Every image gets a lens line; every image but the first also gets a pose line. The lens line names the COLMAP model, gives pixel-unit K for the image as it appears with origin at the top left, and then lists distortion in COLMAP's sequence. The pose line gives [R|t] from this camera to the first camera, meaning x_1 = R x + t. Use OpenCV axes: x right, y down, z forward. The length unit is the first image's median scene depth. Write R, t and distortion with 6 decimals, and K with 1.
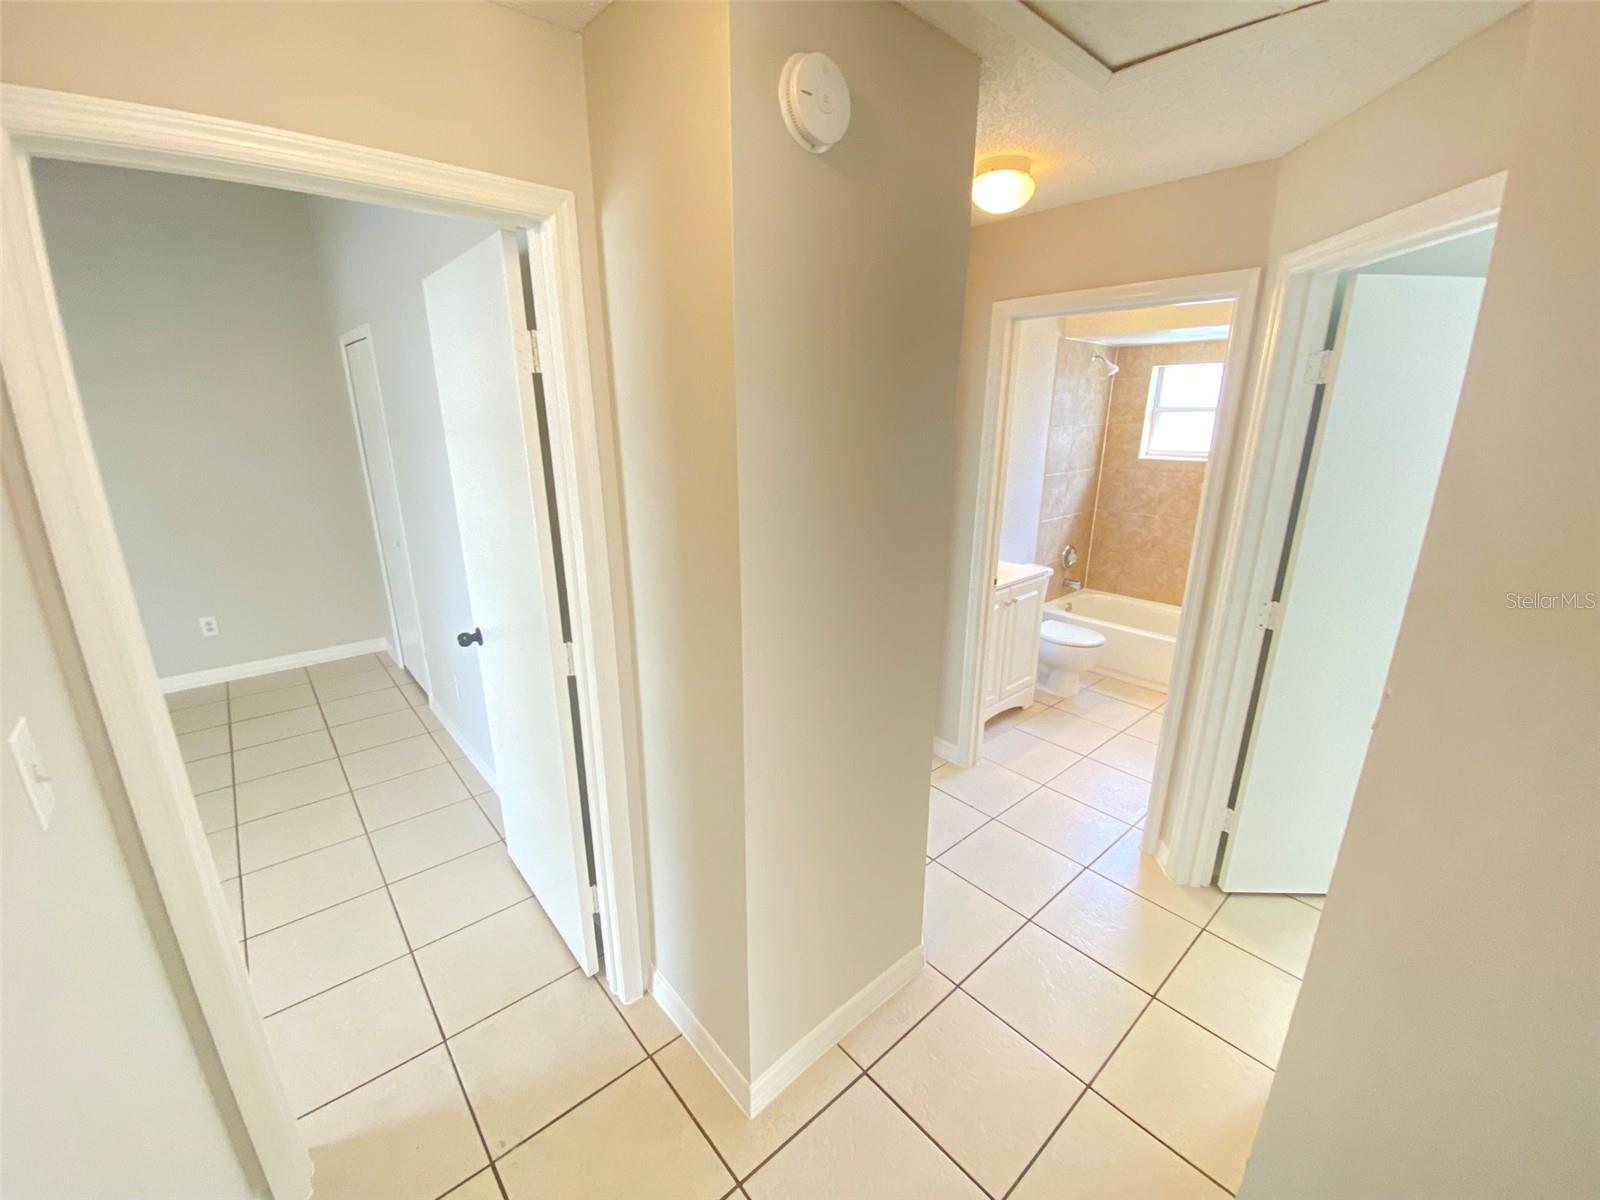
lens RADIAL K [[645.7, 0, 801.9], [0, 645.7, 601.2], [0, 0, 1]] dist [0.001085, -0.012848]
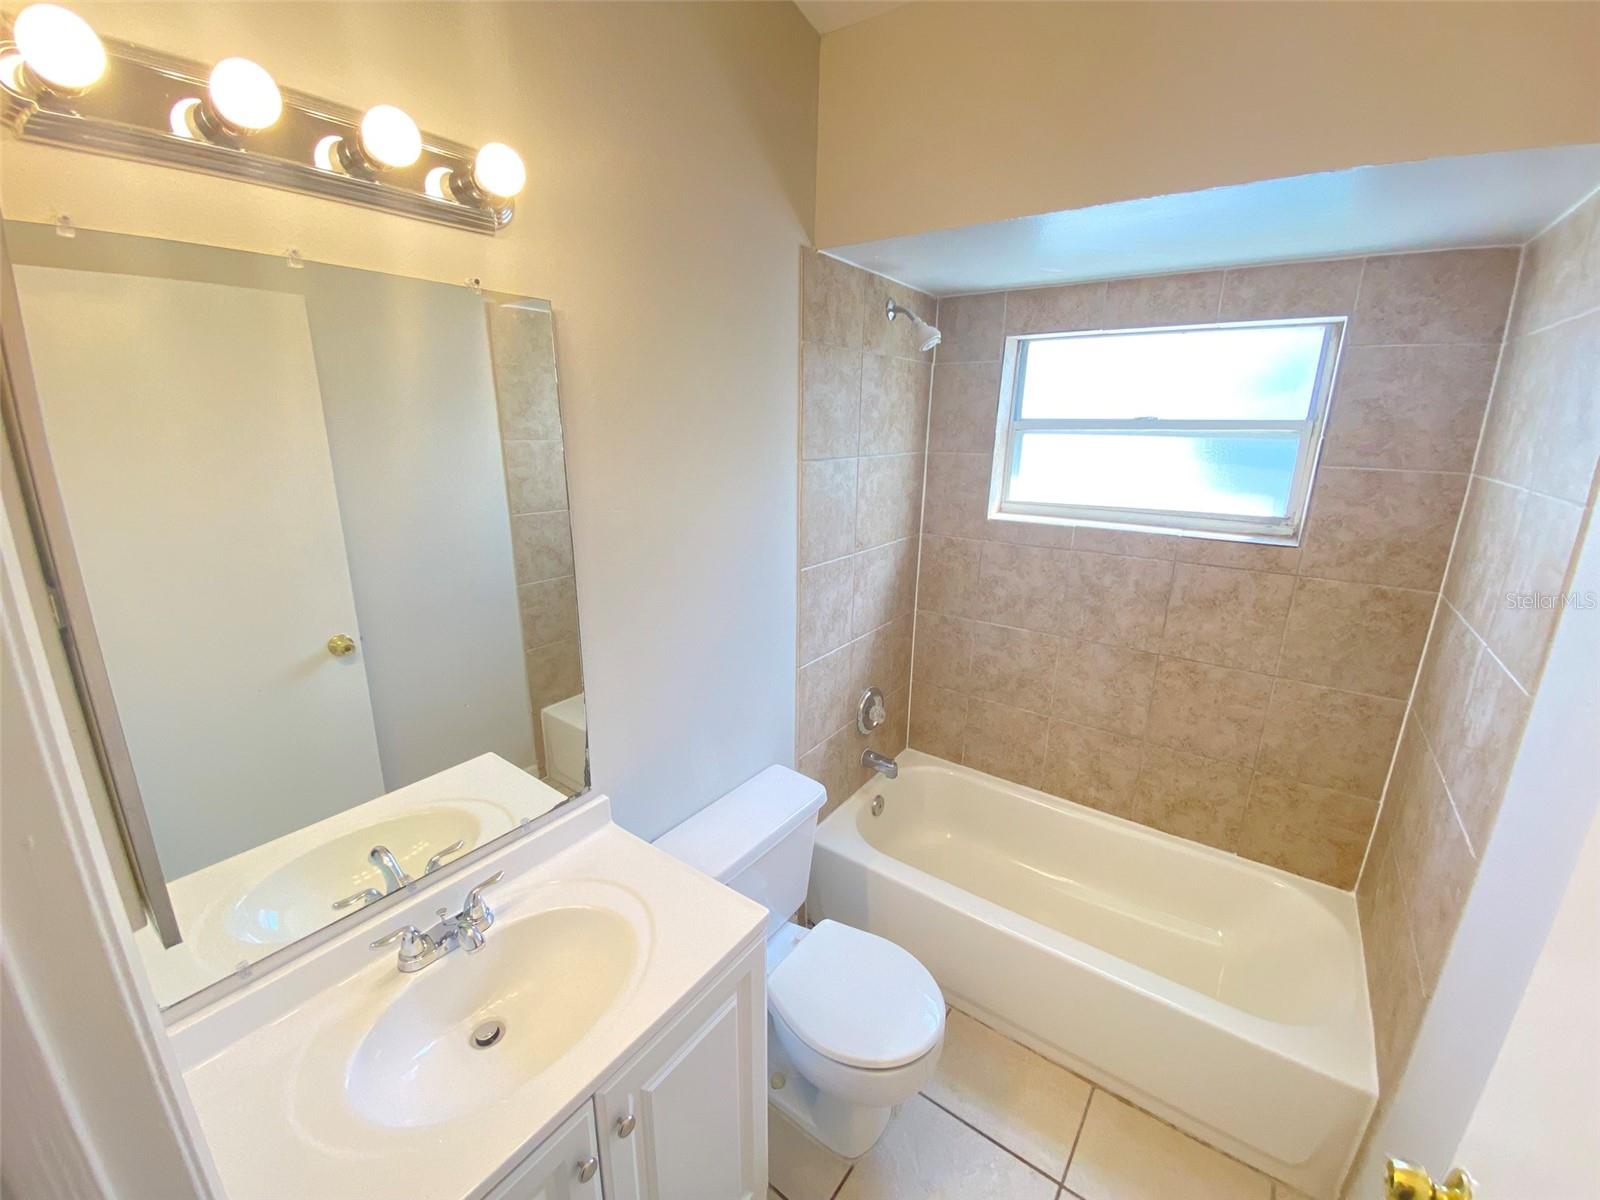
lens RADIAL K [[645.7, 0, 801.9], [0, 645.7, 601.2], [0, 0, 1]] dist [0.001085, -0.012848]
pose [[0.974538, -0.045791, 0.219497, 0.265413], [0.049590, 0.998700, -0.011826, -0.159617], [-0.218670, 0.022409, 0.975542, 0.538396]]
